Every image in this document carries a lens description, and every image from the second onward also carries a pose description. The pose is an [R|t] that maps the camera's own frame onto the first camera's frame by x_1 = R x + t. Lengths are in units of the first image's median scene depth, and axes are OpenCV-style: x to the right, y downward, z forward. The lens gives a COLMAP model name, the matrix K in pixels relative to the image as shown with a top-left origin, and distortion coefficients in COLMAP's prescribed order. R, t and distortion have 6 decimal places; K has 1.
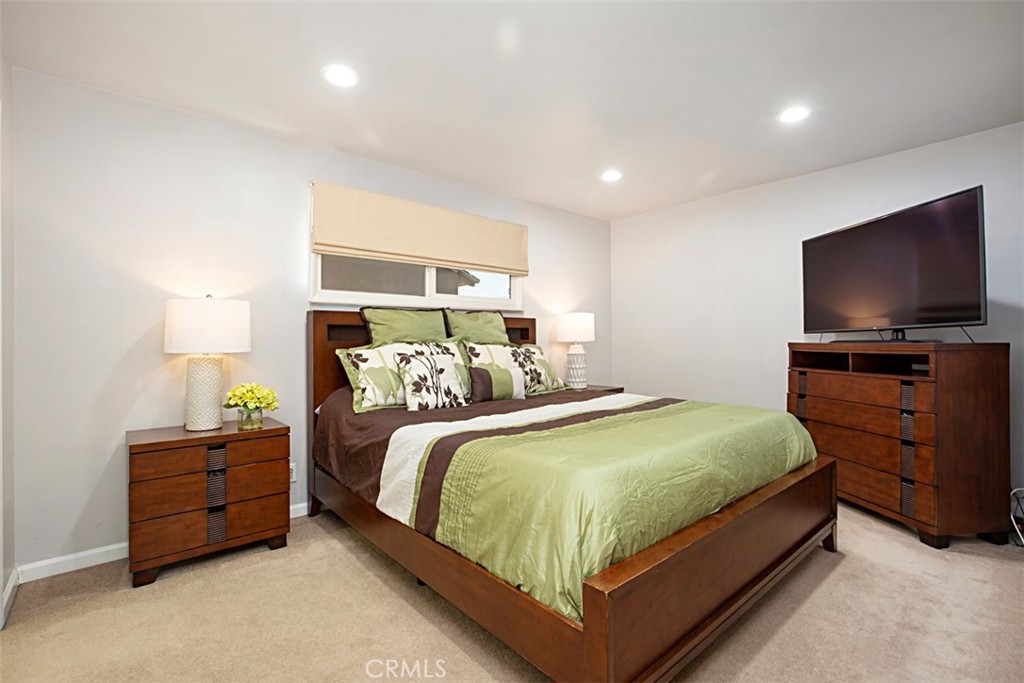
lens RADIAL K [[465.4, 0, 510.8], [0, 465.4, 342.8], [0, 0, 1]] dist [-0.000412, 0.001396]
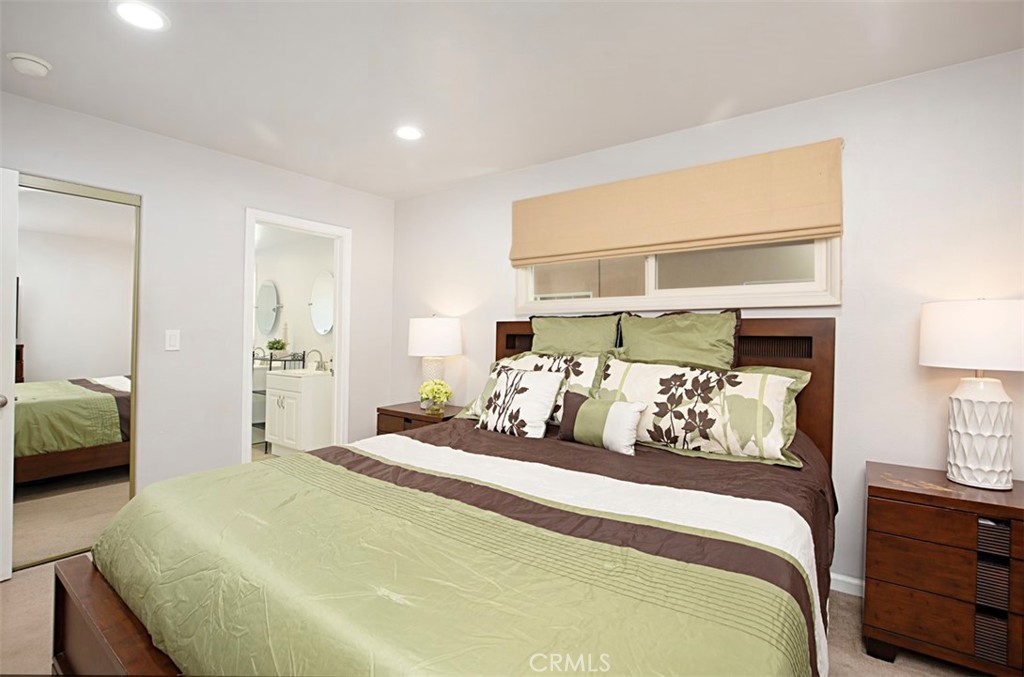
lens RADIAL K [[492.0, 0, 511.8], [0, 492.0, 329.8], [0, 0, 1]] dist [0.004241, 0.000704]
pose [[0.225351, -0.008671, -0.974239, 0.596022], [-0.020820, 0.999689, -0.013714, -0.029983], [0.974055, 0.023374, 0.225101, 0.650741]]
